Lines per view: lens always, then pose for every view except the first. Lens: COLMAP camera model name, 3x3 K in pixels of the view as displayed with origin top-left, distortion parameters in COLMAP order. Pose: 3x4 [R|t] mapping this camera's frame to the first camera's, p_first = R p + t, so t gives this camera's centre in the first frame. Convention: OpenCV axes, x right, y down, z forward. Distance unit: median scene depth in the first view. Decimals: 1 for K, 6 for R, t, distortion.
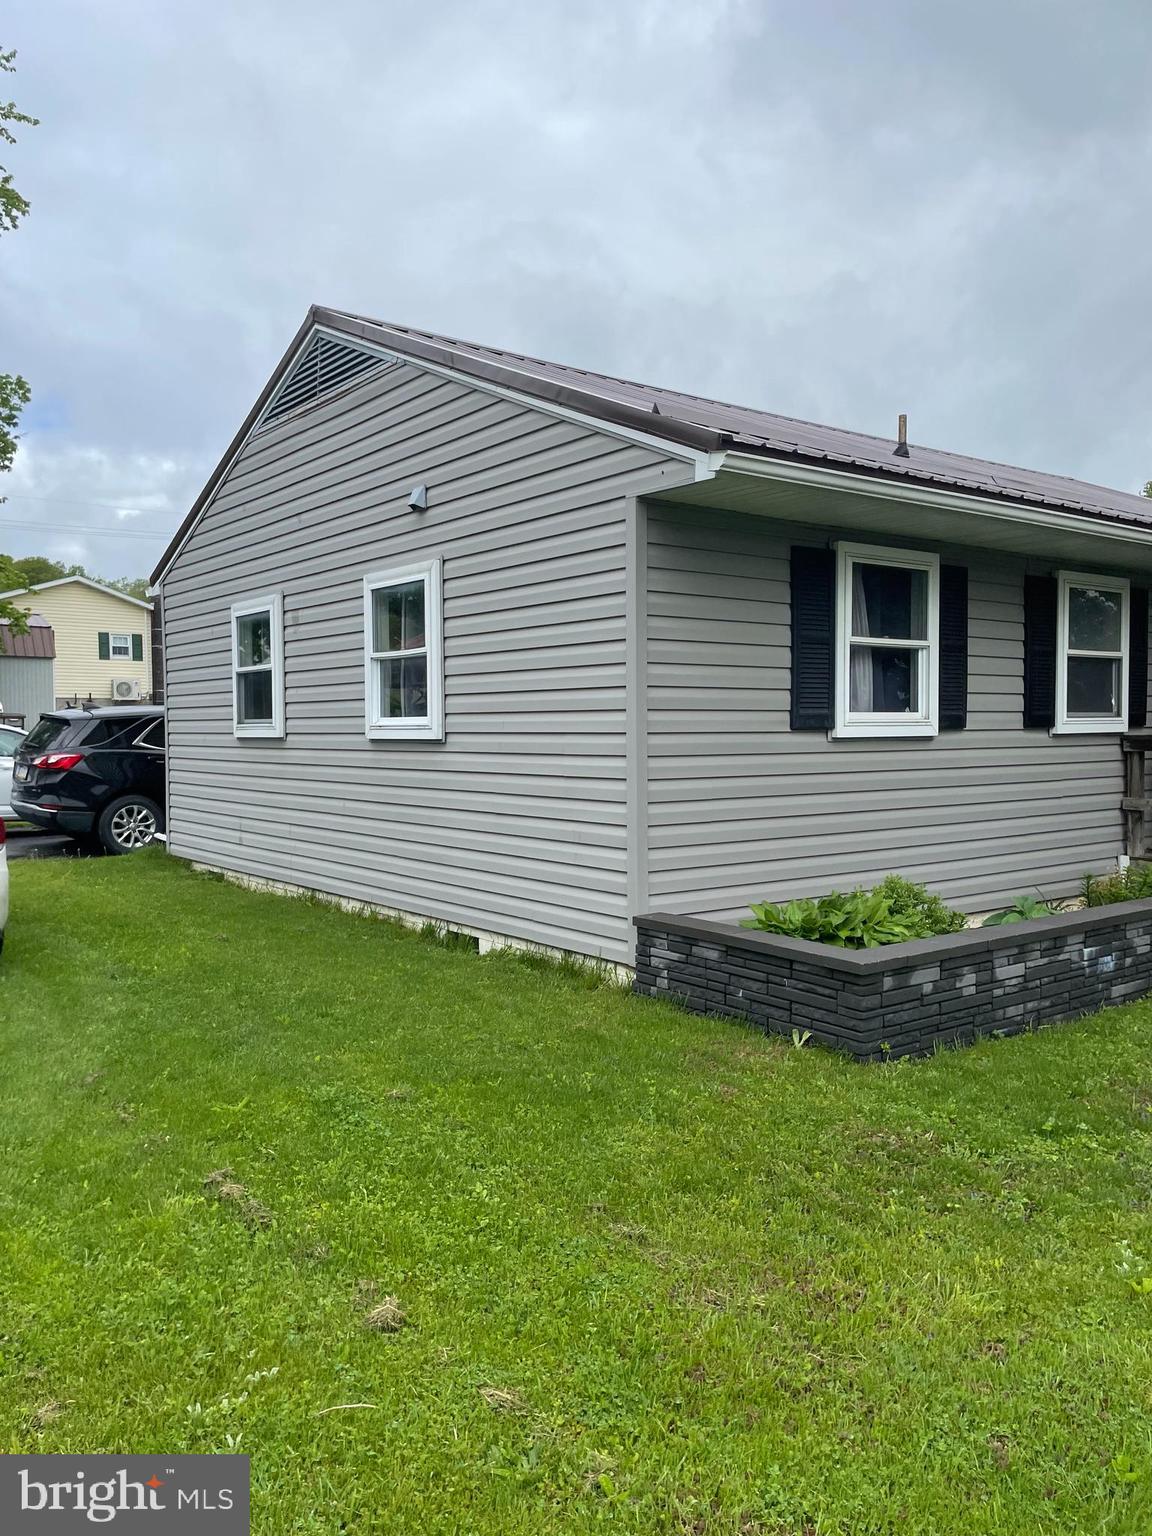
lens RADIAL K [[1172.3, 0, 576.0], [0, 1172.3, 768.0], [0, 0, 1]] dist [0.019821, 0.000377]
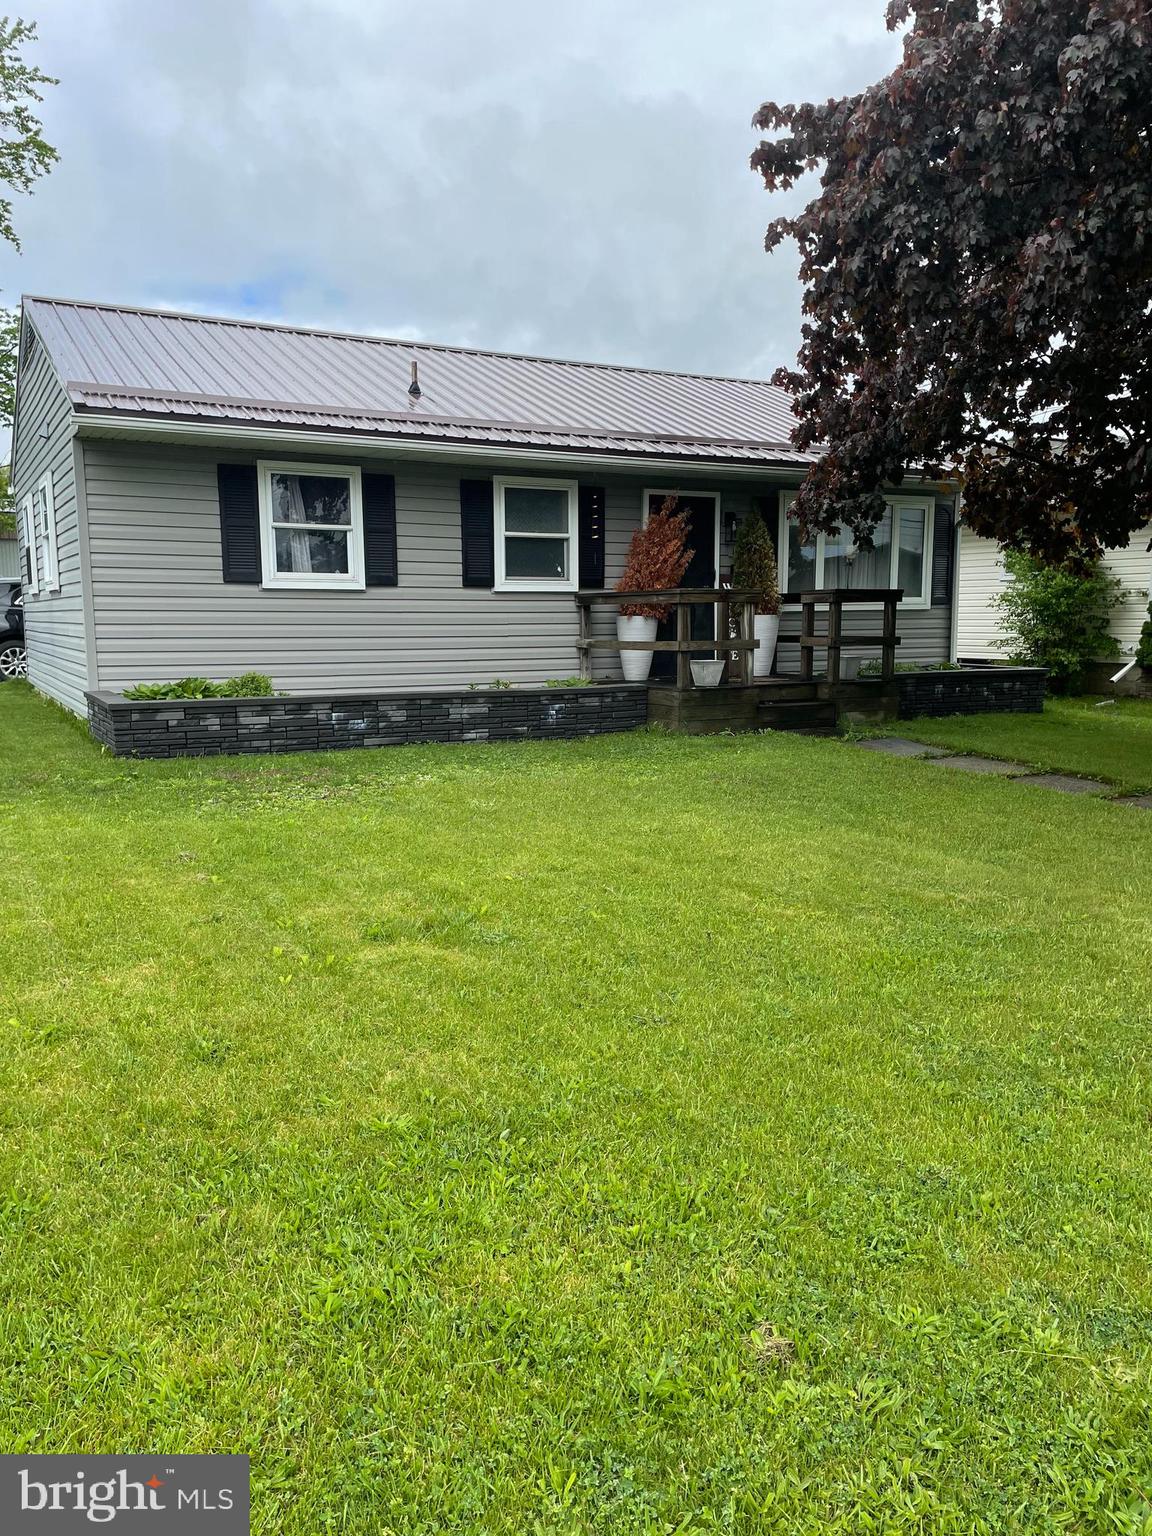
lens RADIAL K [[1148.7, 0, 576.0], [0, 1148.7, 768.0], [0, 0, 1]] dist [0.091740, -0.103509]
pose [[0.988756, 0.023474, -0.147685, 0.780196], [-0.009037, 0.995177, 0.097675, 0.052089], [0.149266, -0.095242, 0.984199, -0.434722]]
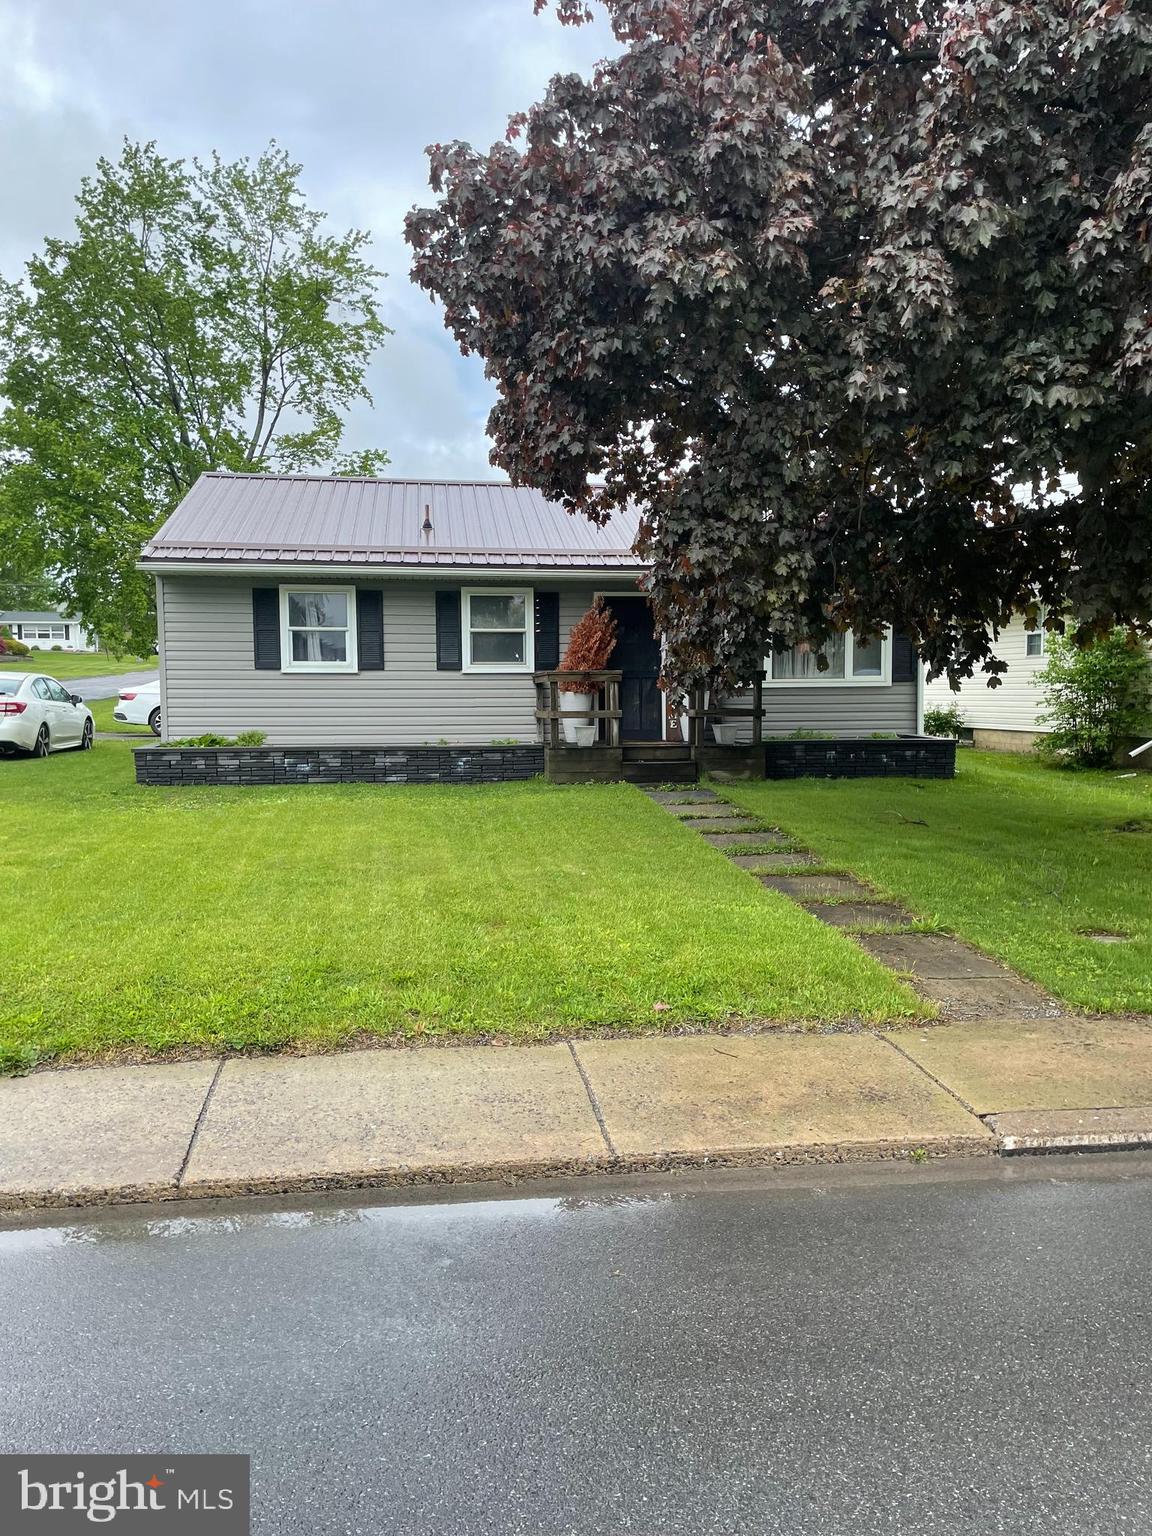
lens RADIAL K [[1149.3, 0, 597.7], [0, 1149.3, 761.9], [0, 0, 1]] dist [0.098038, -0.114095]
pose [[0.877704, 0.033742, -0.478015, 1.621872], [-0.019816, 0.999220, 0.034149, 0.050756], [0.478794, -0.020500, 0.877688, -0.583119]]
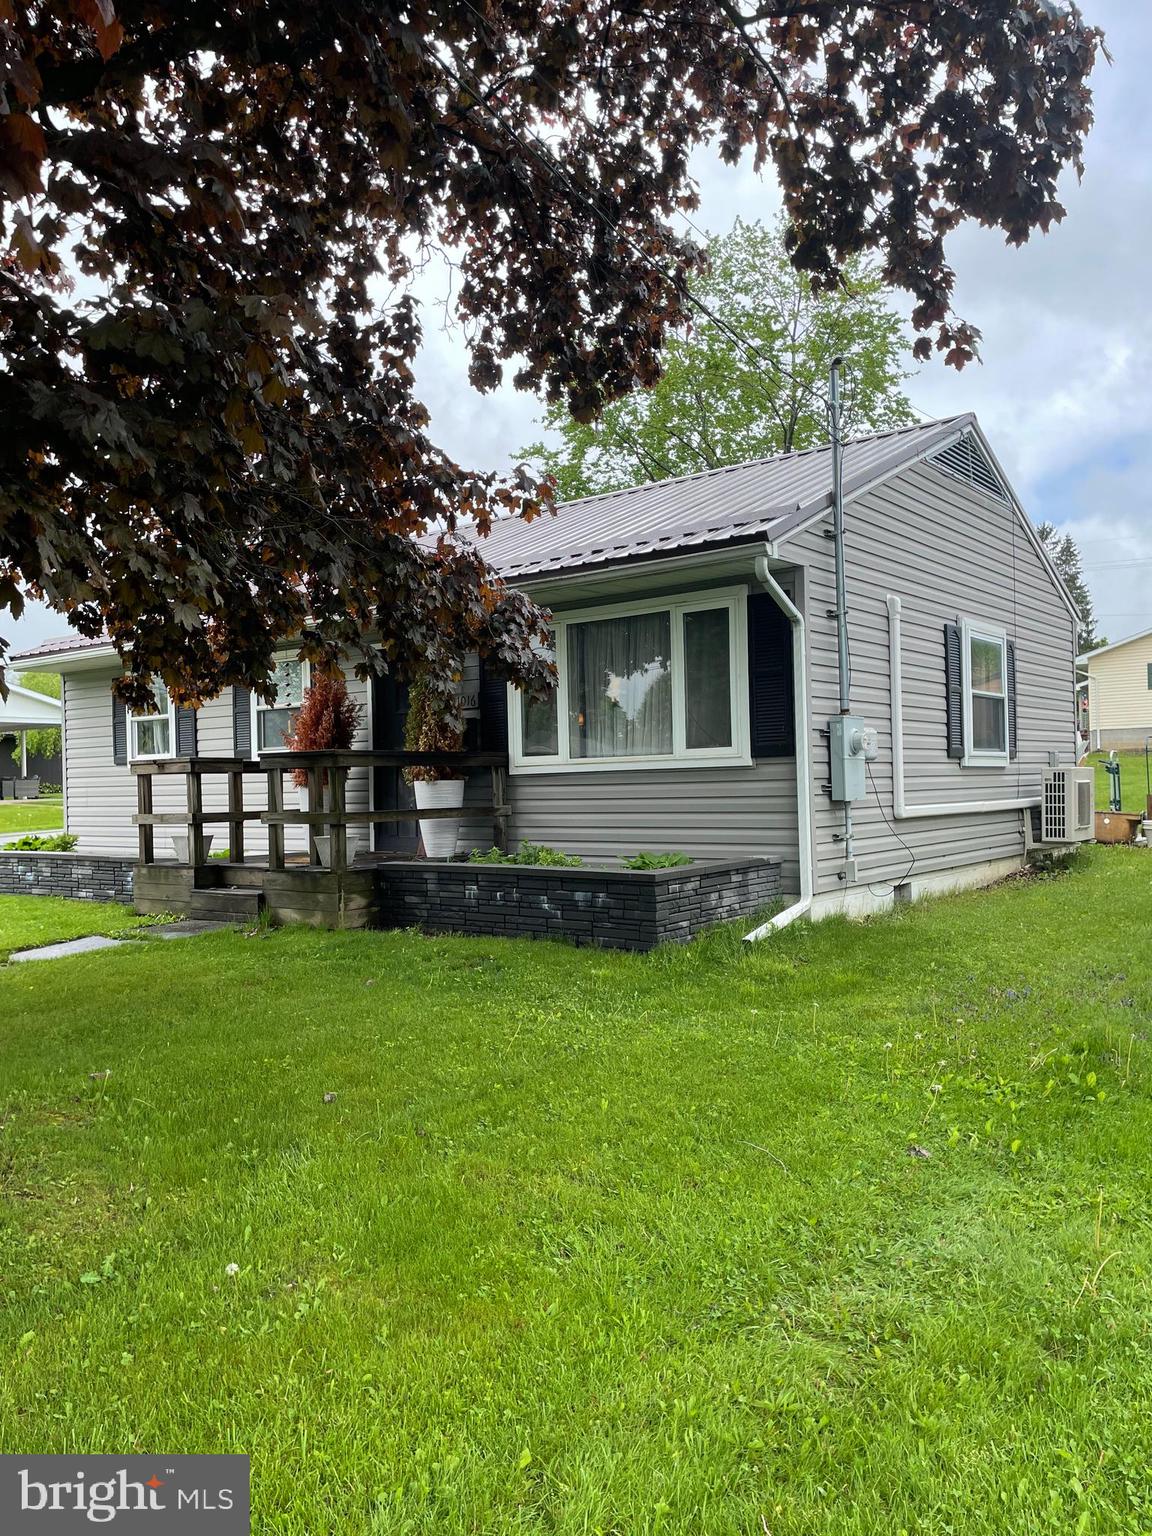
lens RADIAL K [[1154.2, 0, 592.8], [0, 1154.2, 761.1], [0, 0, 1]] dist [0.093705, -0.128383]
pose [[0.261957, -0.031024, -0.964581, 2.129044], [-0.026467, 0.998876, -0.039315, 0.014277], [0.964716, 0.035828, 0.260842, 1.107565]]
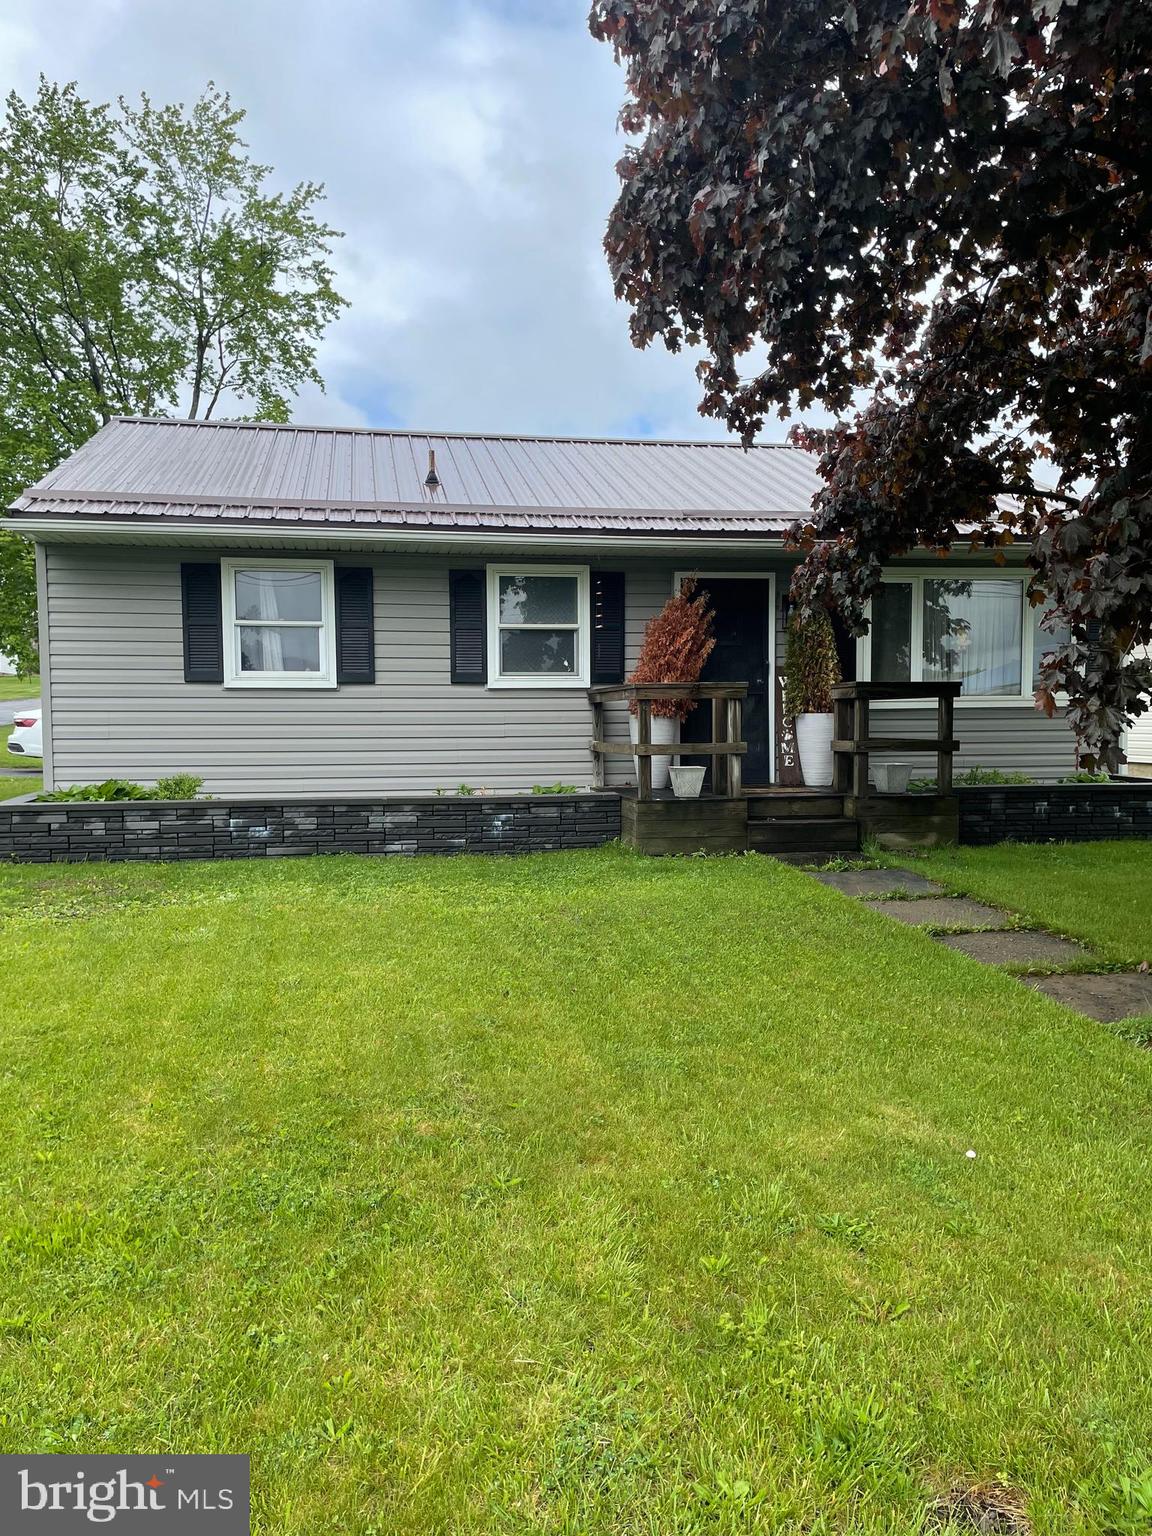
lens RADIAL K [[1153.3, 0, 572.6], [0, 1153.3, 771.3], [0, 0, 1]] dist [0.100899, -0.133948]
pose [[0.891545, 0.025048, -0.452240, 1.170407], [-0.017504, 0.999629, 0.020857, 0.038493], [0.452595, -0.010679, 0.891652, -0.124386]]
